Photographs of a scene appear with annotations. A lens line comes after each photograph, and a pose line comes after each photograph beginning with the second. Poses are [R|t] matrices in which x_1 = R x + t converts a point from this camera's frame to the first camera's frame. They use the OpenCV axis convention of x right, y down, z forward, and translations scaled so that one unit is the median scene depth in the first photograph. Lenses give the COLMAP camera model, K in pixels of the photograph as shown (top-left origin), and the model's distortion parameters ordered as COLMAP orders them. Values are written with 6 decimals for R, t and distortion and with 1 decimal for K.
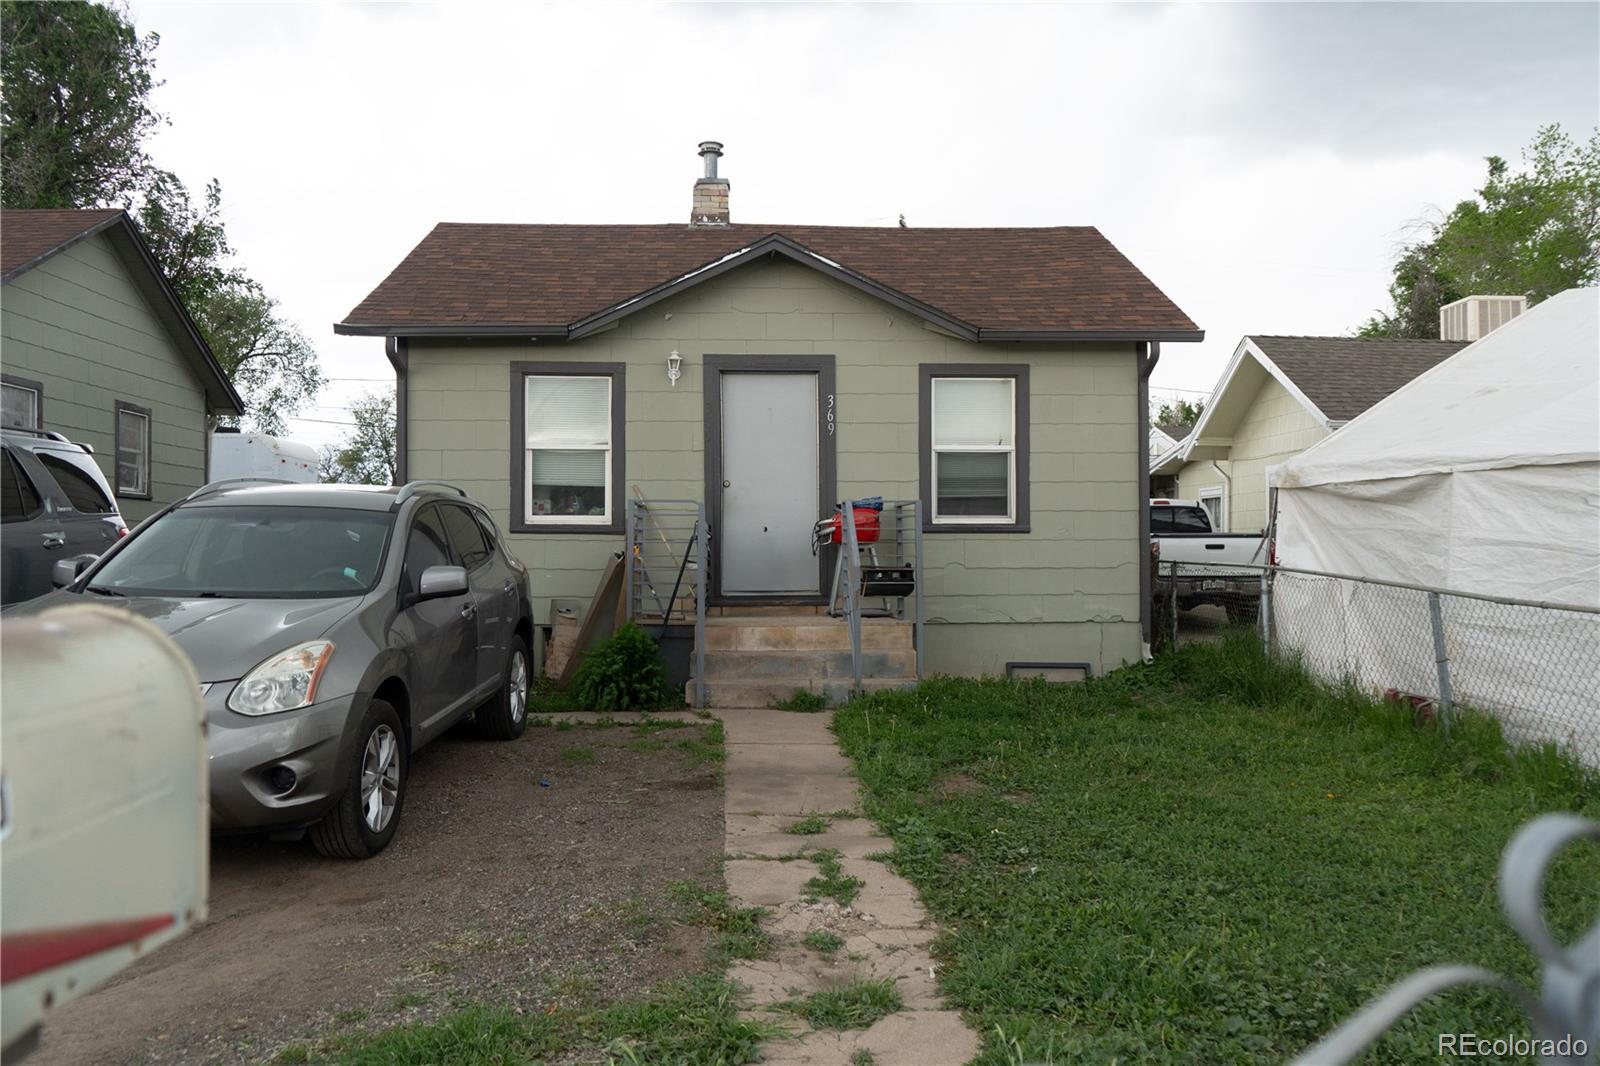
lens RADIAL K [[1263.6, 0, 804.2], [0, 1263.6, 537.8], [0, 0, 1]] dist [-0.002991, 0.002236]
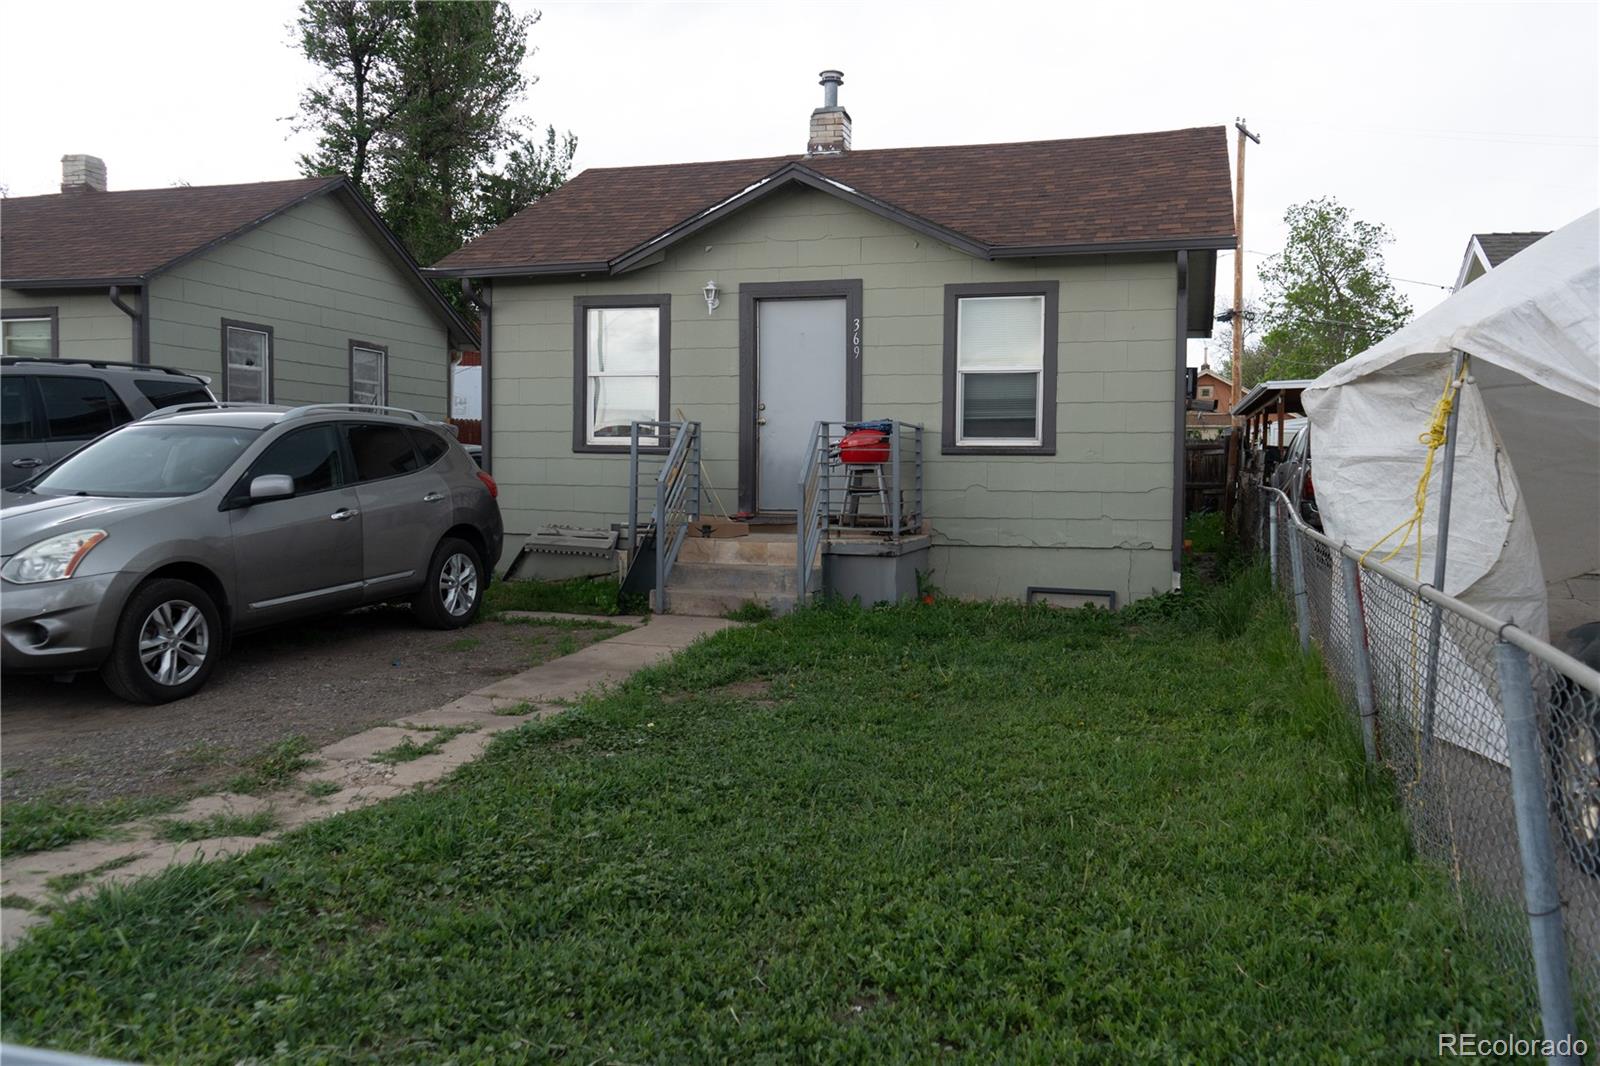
lens RADIAL K [[1263.6, 0, 790.0], [0, 1263.6, 530.5], [0, 0, 1]] dist [-0.002991, 0.002236]
pose [[0.944672, 0.025632, -0.327013, 0.305840], [-0.008534, 0.998525, 0.053612, 0.003405], [0.327905, -0.047855, 0.943498, 0.012013]]
